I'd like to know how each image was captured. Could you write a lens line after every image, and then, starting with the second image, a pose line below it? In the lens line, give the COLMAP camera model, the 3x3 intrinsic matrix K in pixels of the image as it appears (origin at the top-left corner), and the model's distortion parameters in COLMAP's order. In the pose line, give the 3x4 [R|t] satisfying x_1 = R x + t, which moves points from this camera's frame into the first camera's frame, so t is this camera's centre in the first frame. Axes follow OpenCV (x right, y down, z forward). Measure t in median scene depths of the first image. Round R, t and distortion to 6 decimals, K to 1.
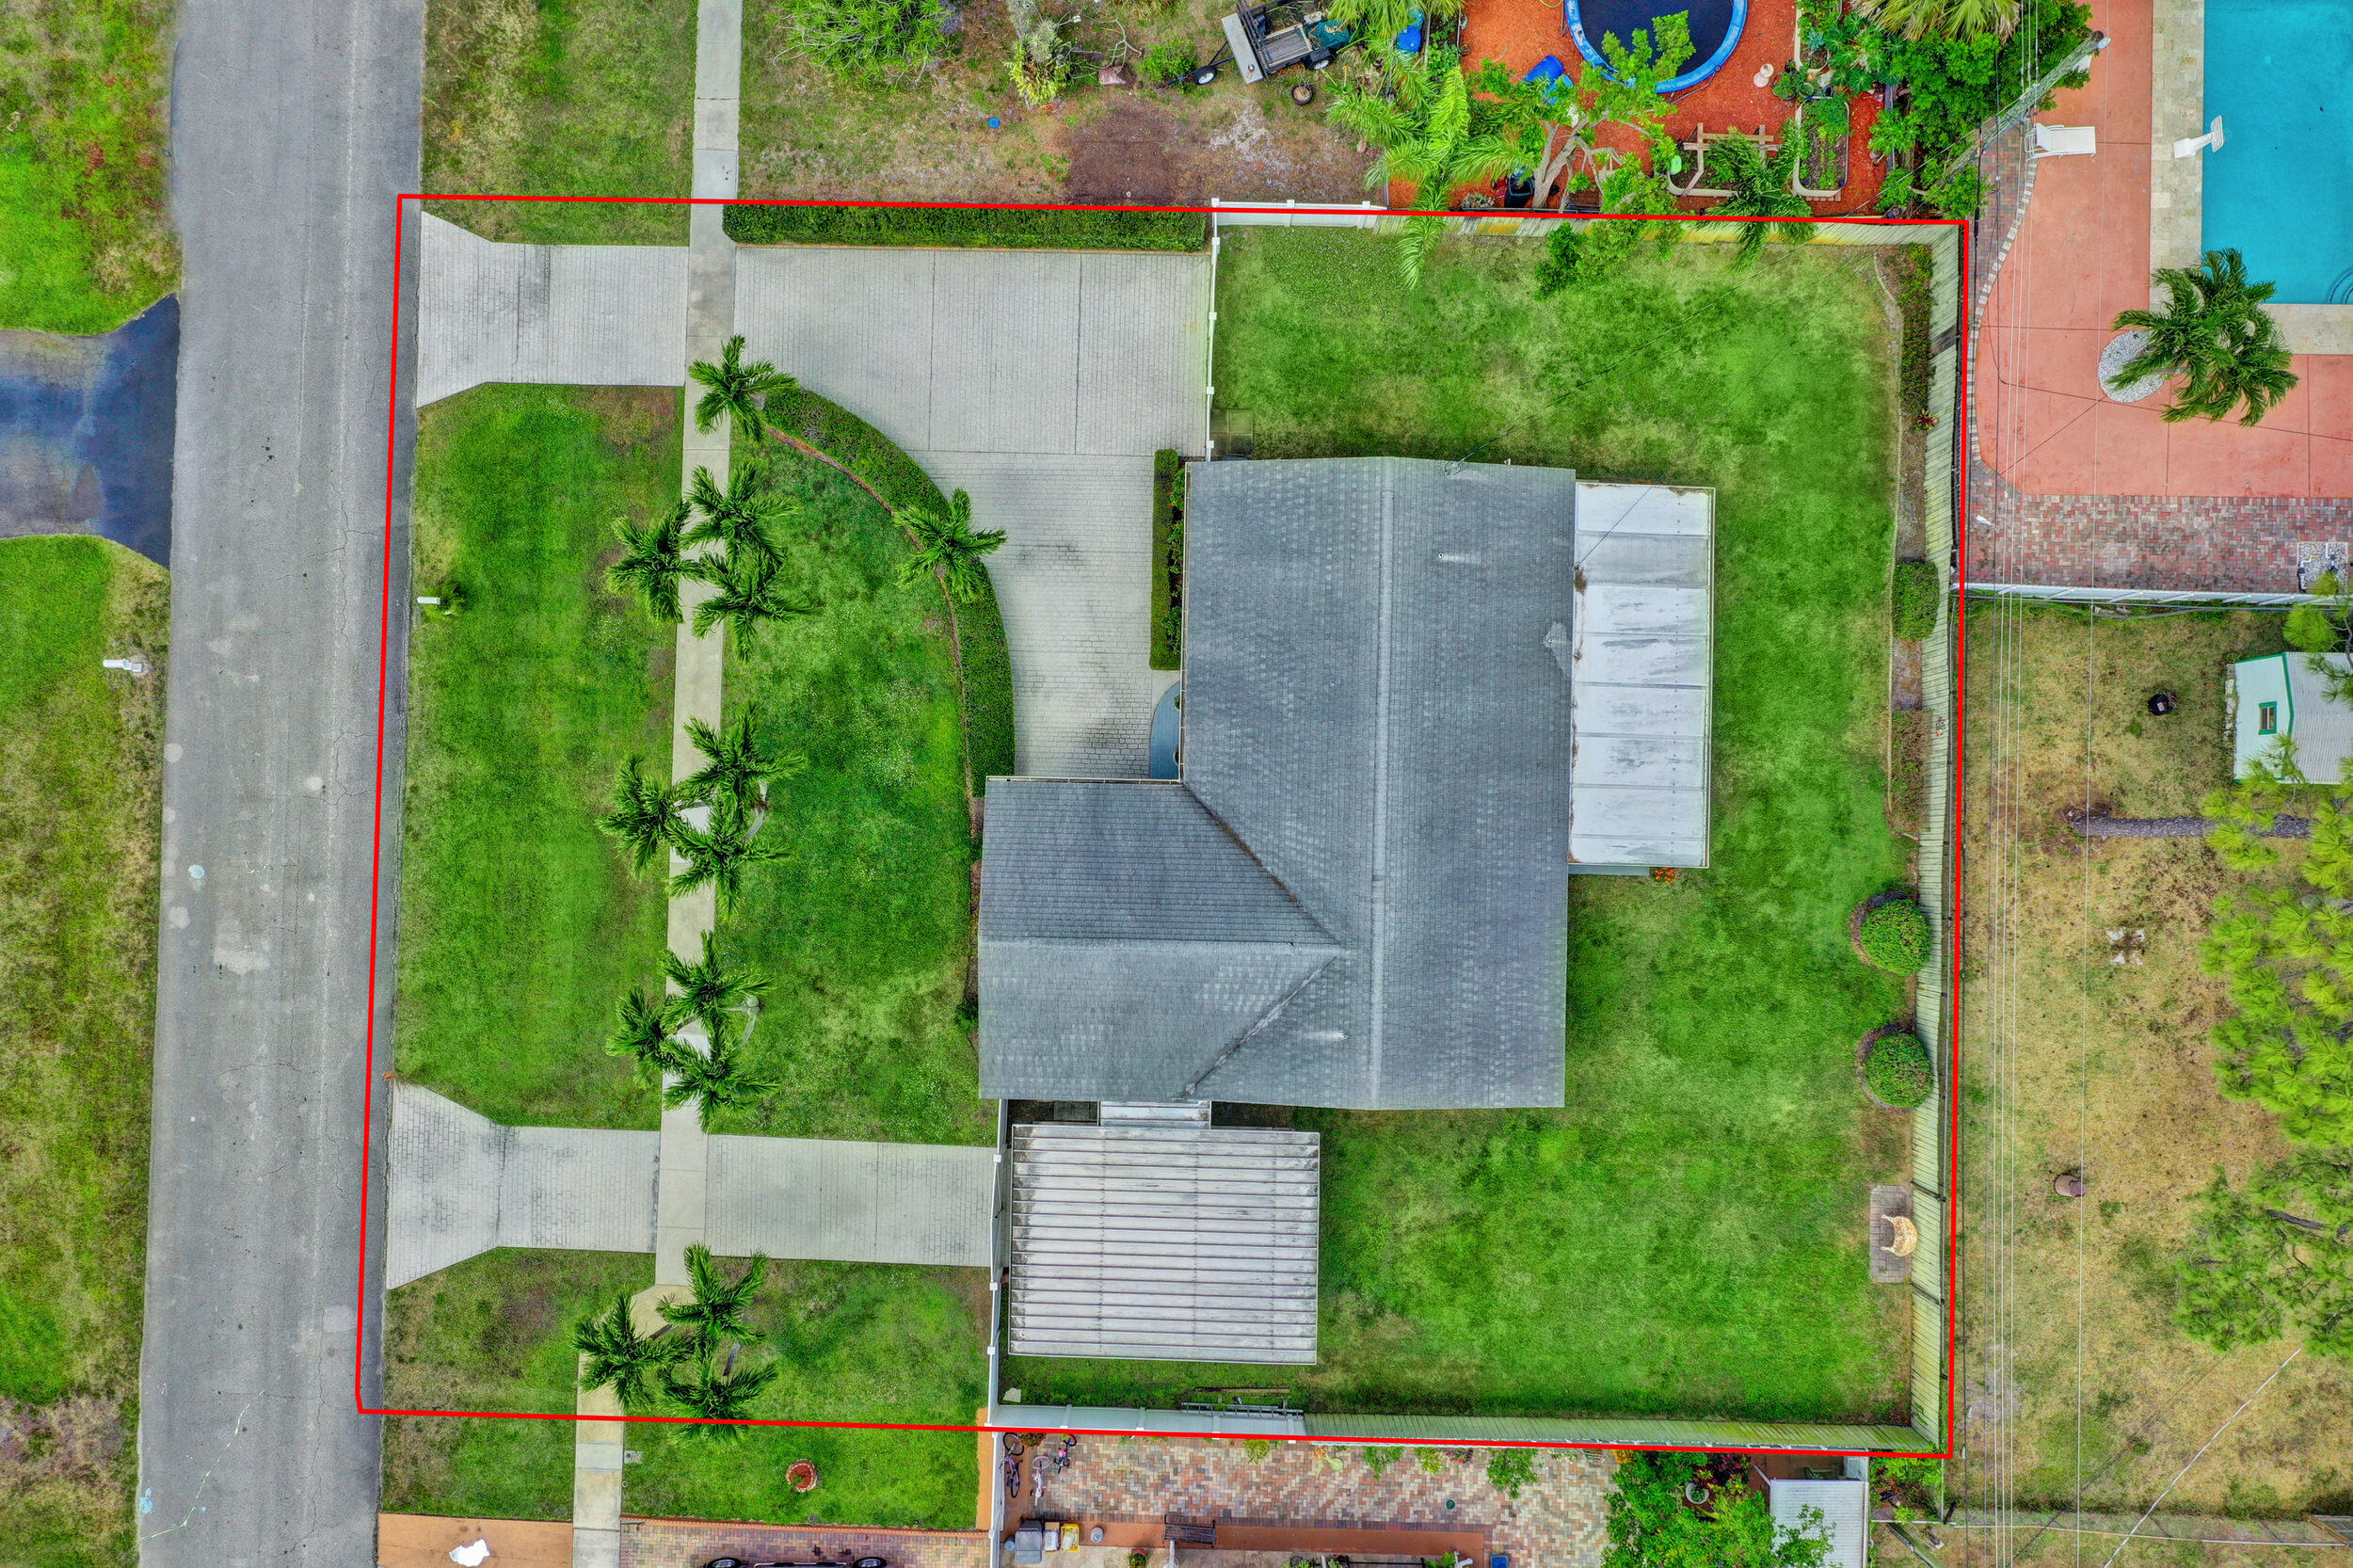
lens RADIAL K [[1857.9, 0, 1176.5], [0, 1857.9, 784.0], [0, 0, 1]] dist [-0.002404, -0.004942]
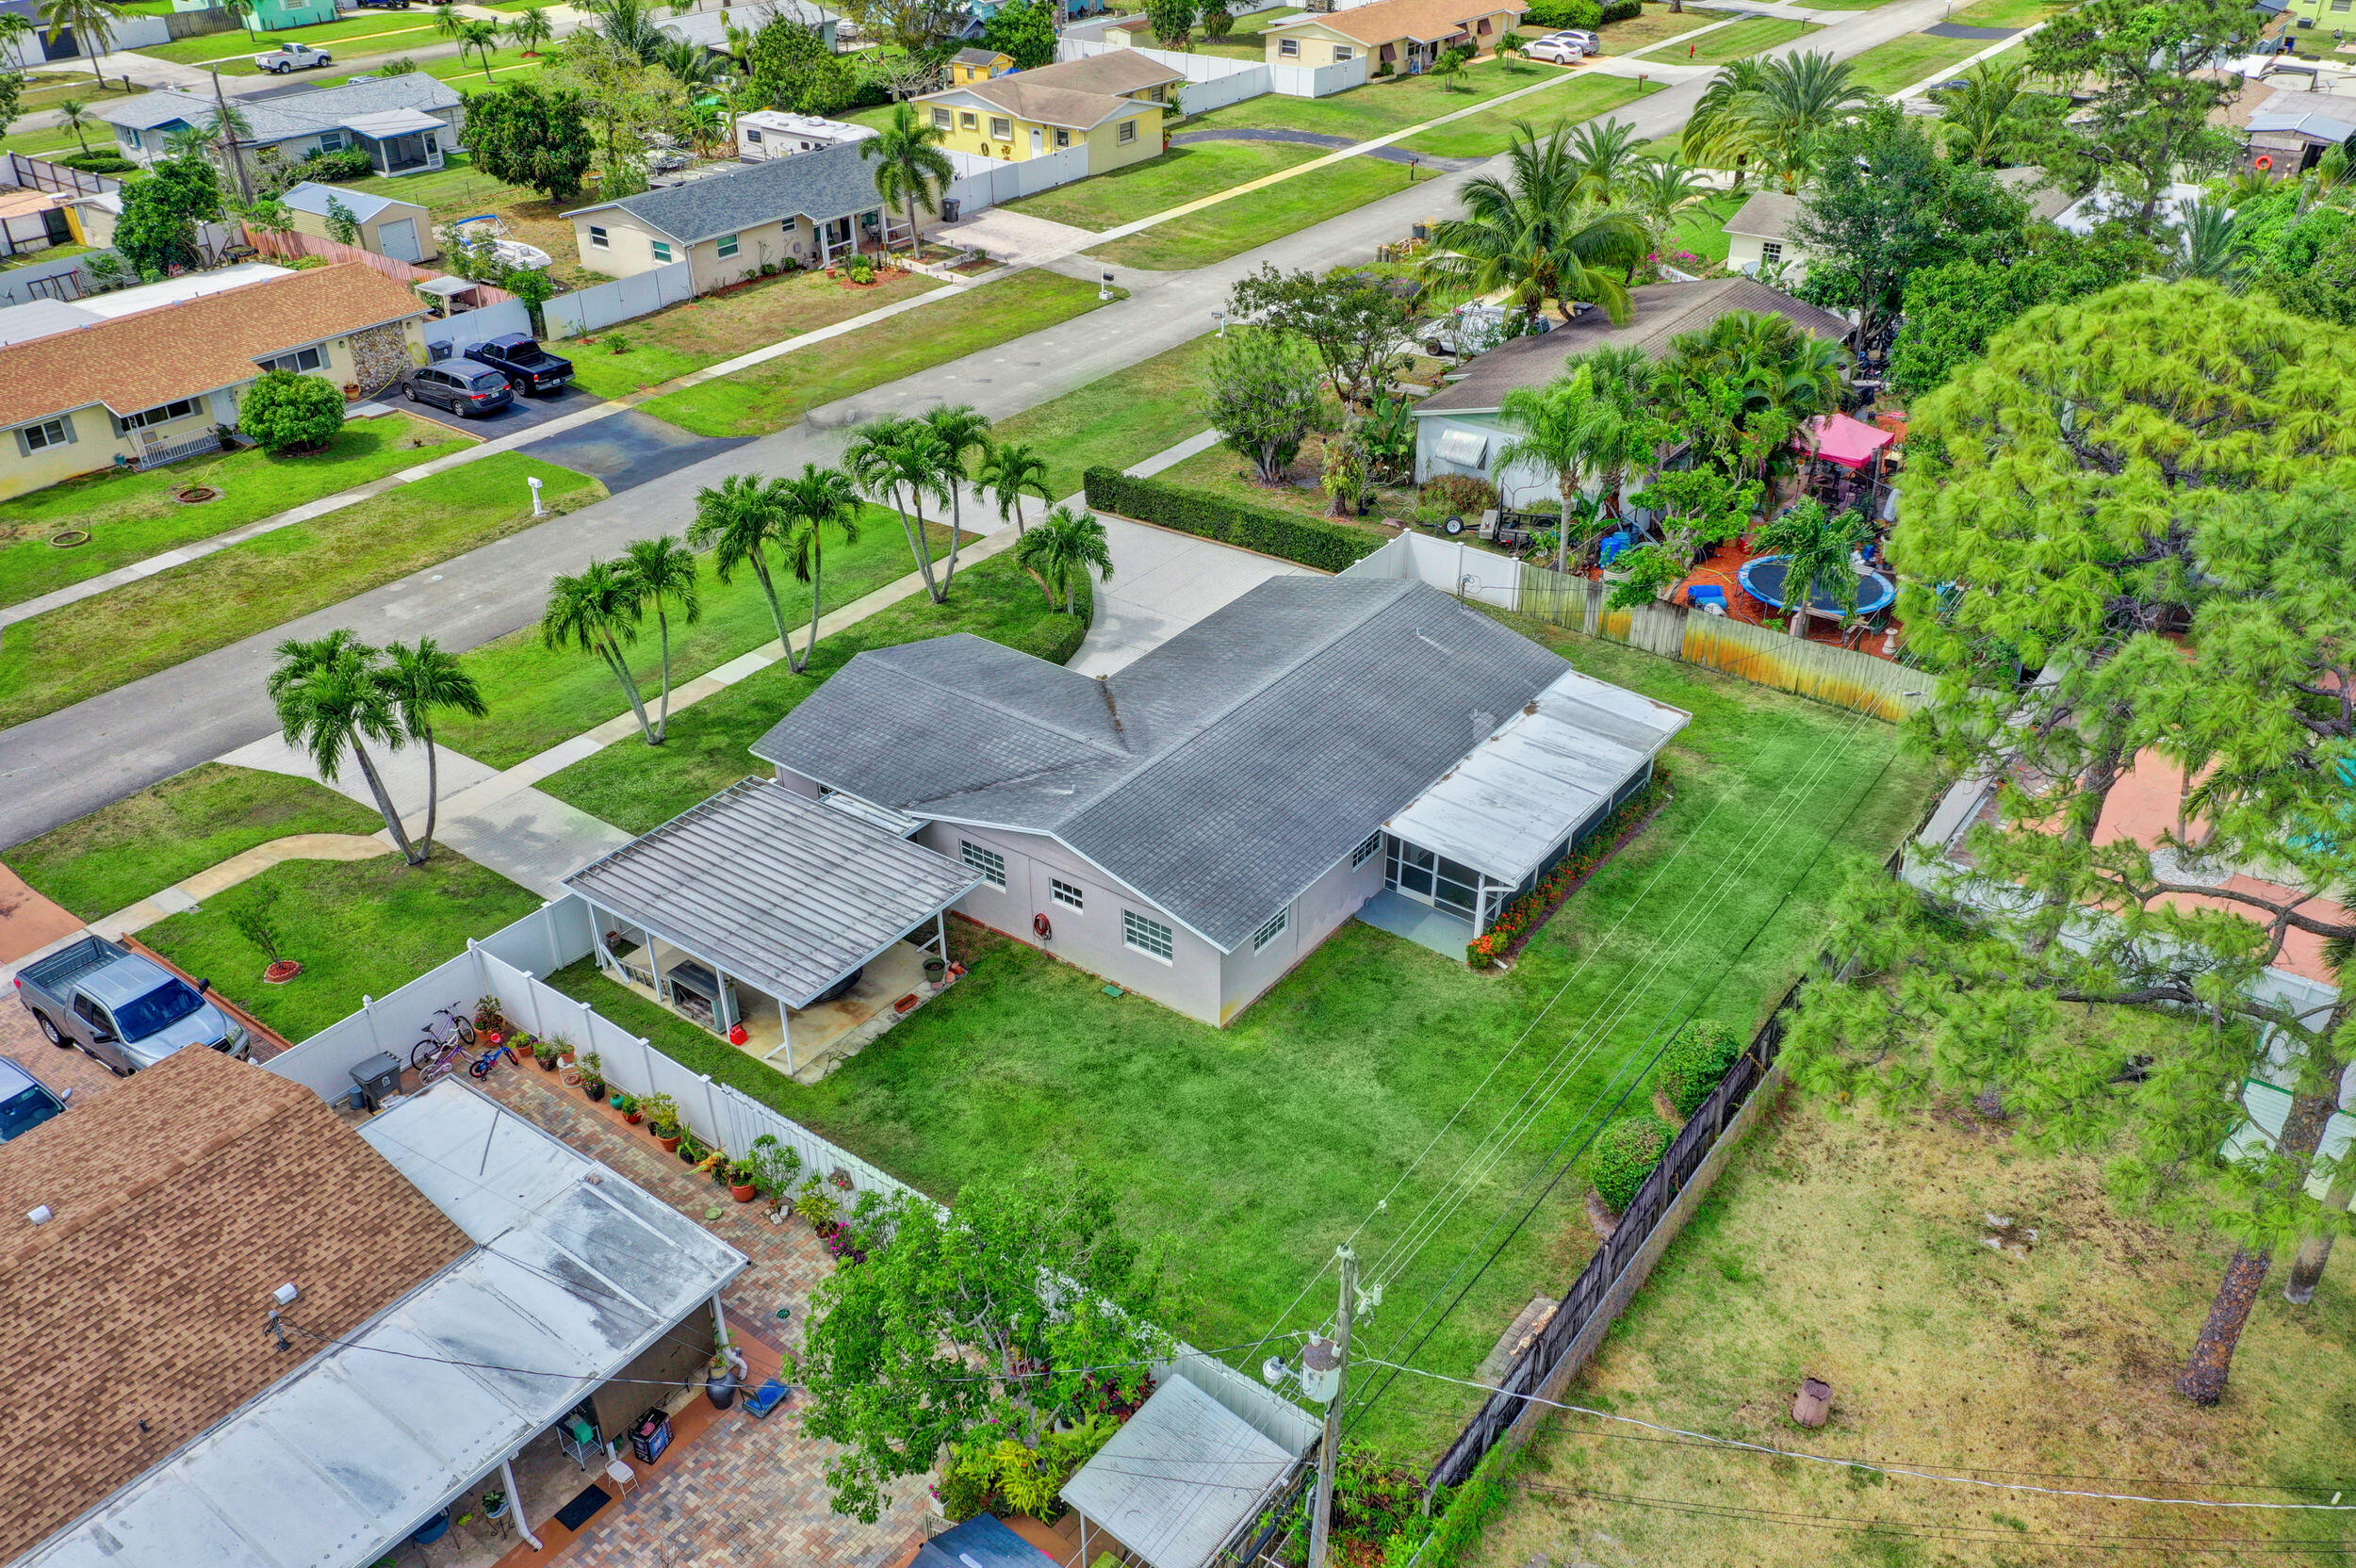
lens RADIAL K [[1860.2, 0, 1178.0], [0, 1860.2, 784.0], [0, 0, 1]] dist [-0.002404, -0.004942]
pose [[0.814655, 0.303079, -0.494450, 0.552958], [-0.579876, 0.438913, -0.686366, 0.694366], [0.008997, 0.845871, 0.533311, 0.462387]]
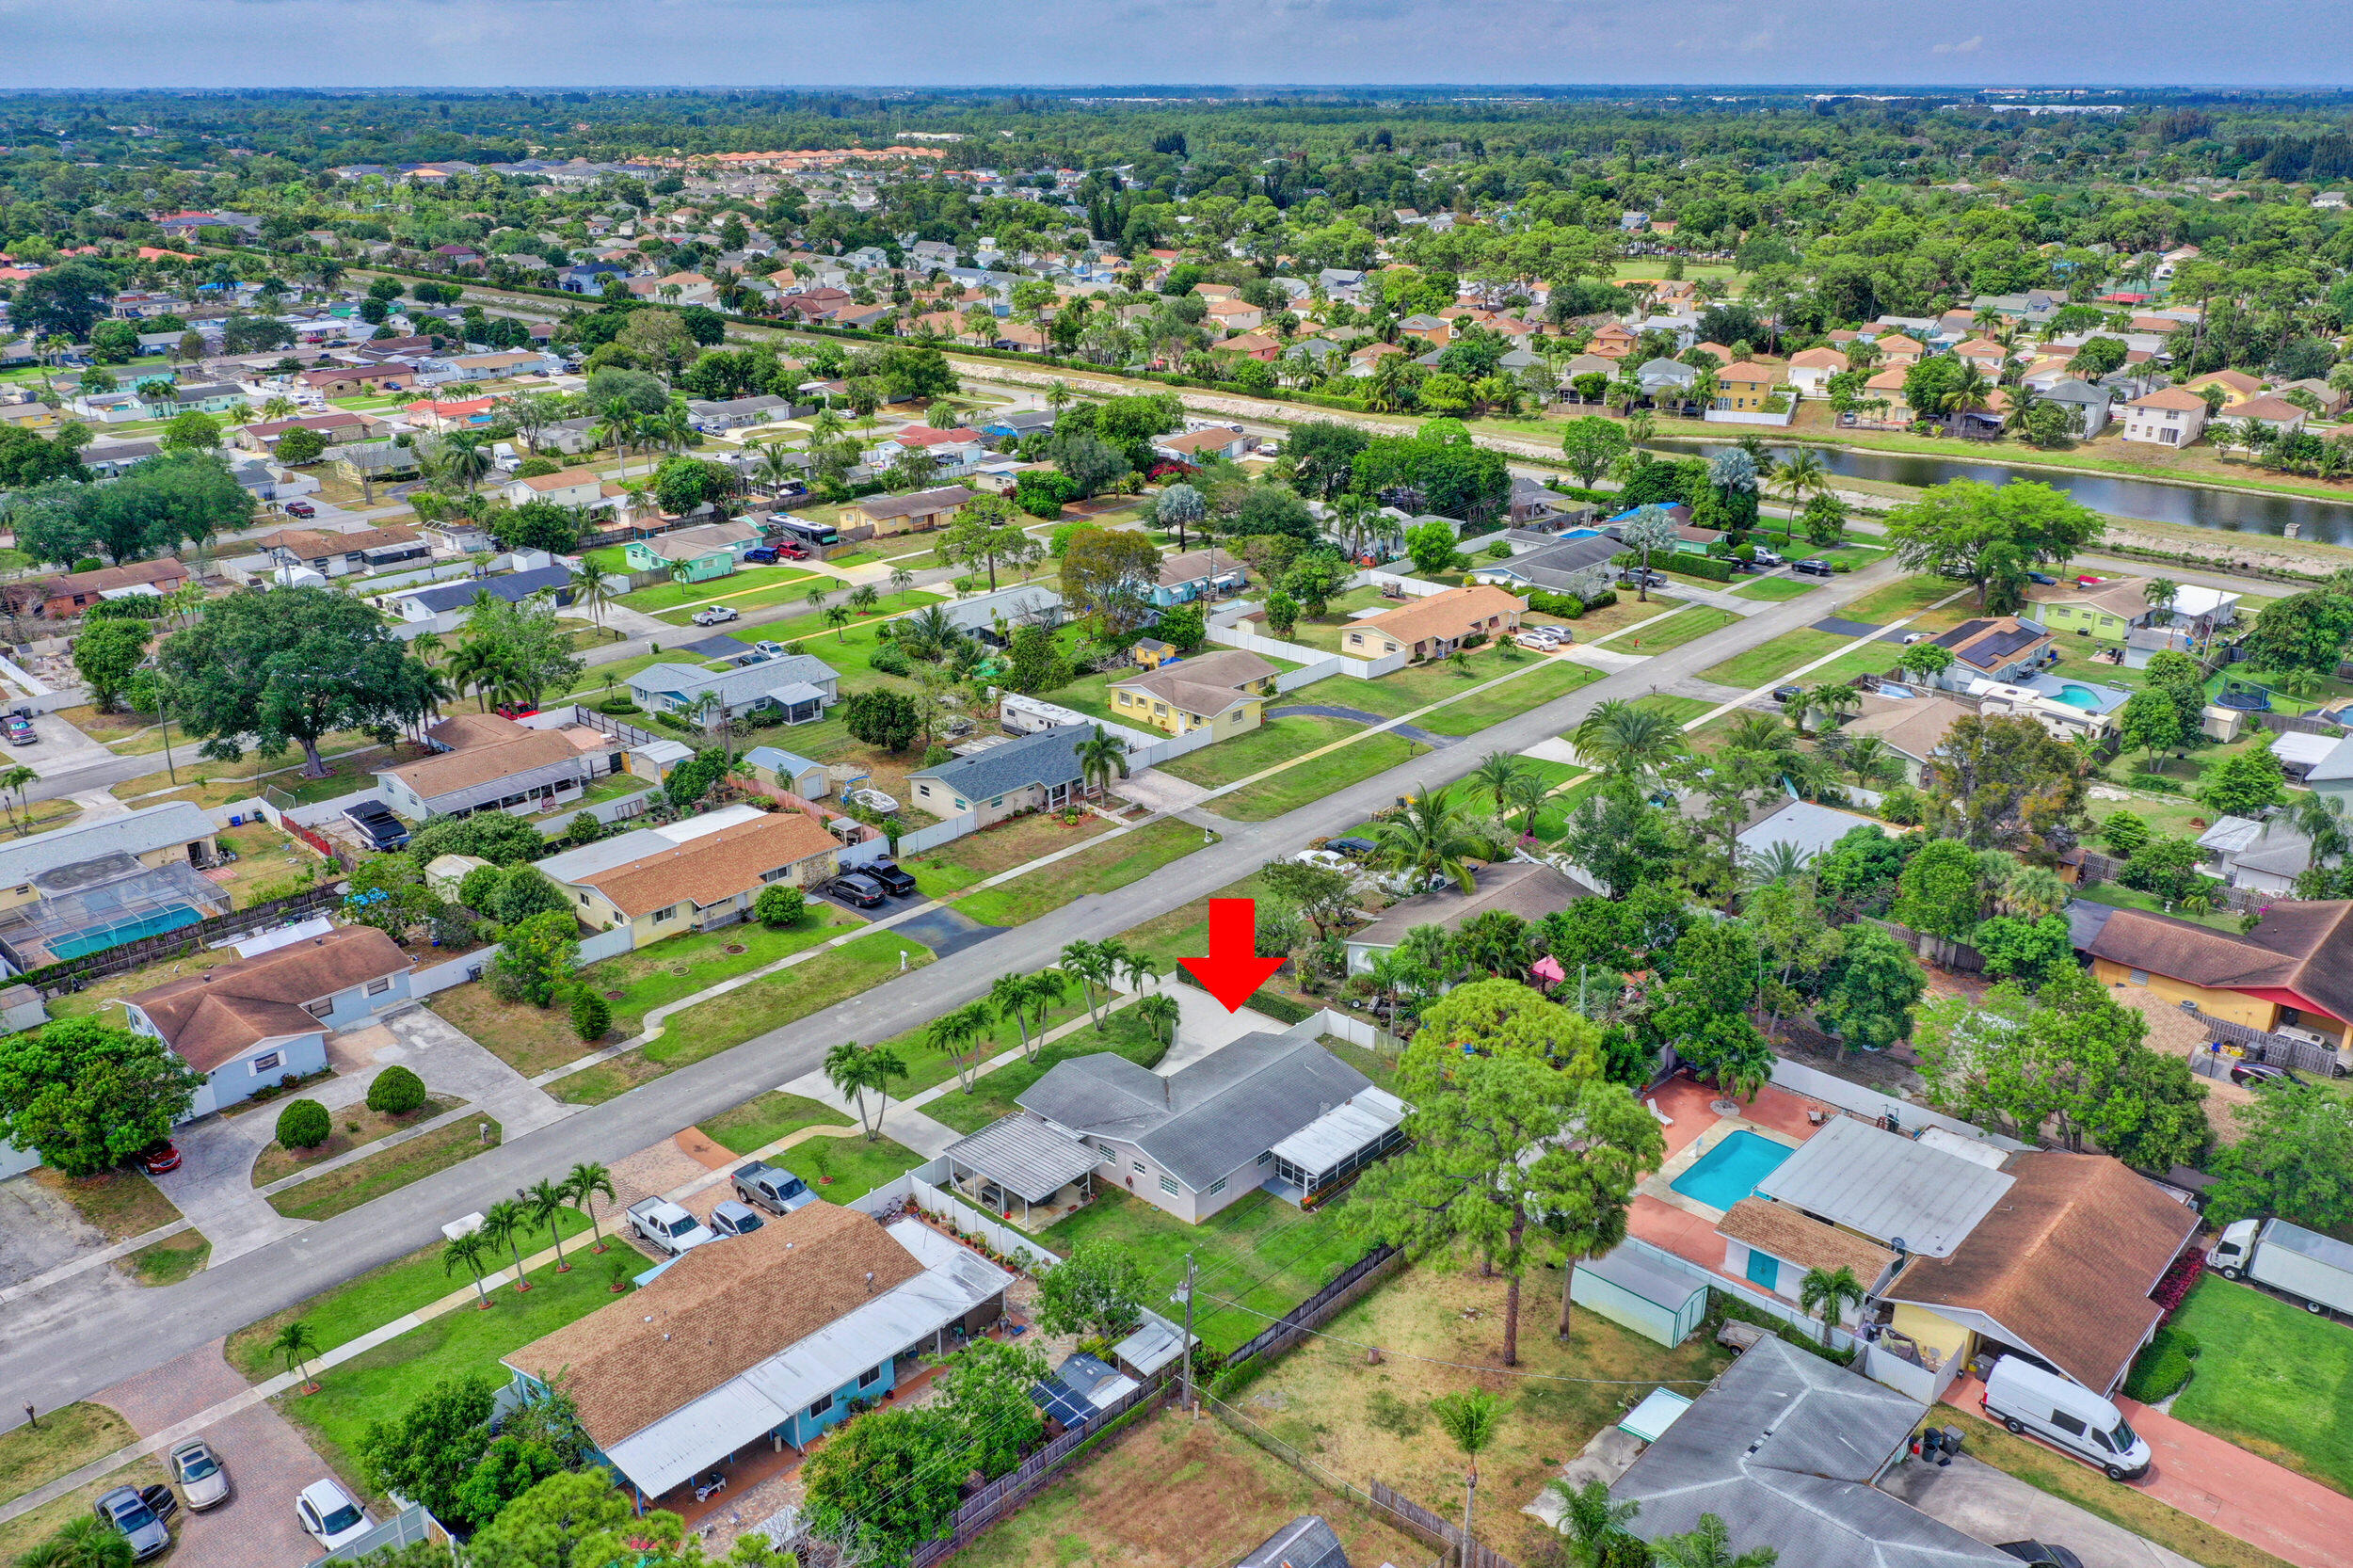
lens RADIAL K [[1857.9, 0, 1176.5], [0, 1857.9, 784.0], [0, 0, 1]] dist [-0.002404, -0.004942]
pose [[0.748652, 0.244197, -0.616351, 1.348877], [-0.662950, 0.281628, -0.693673, 1.492482], [0.004188, 0.927930, 0.372732, -0.248568]]
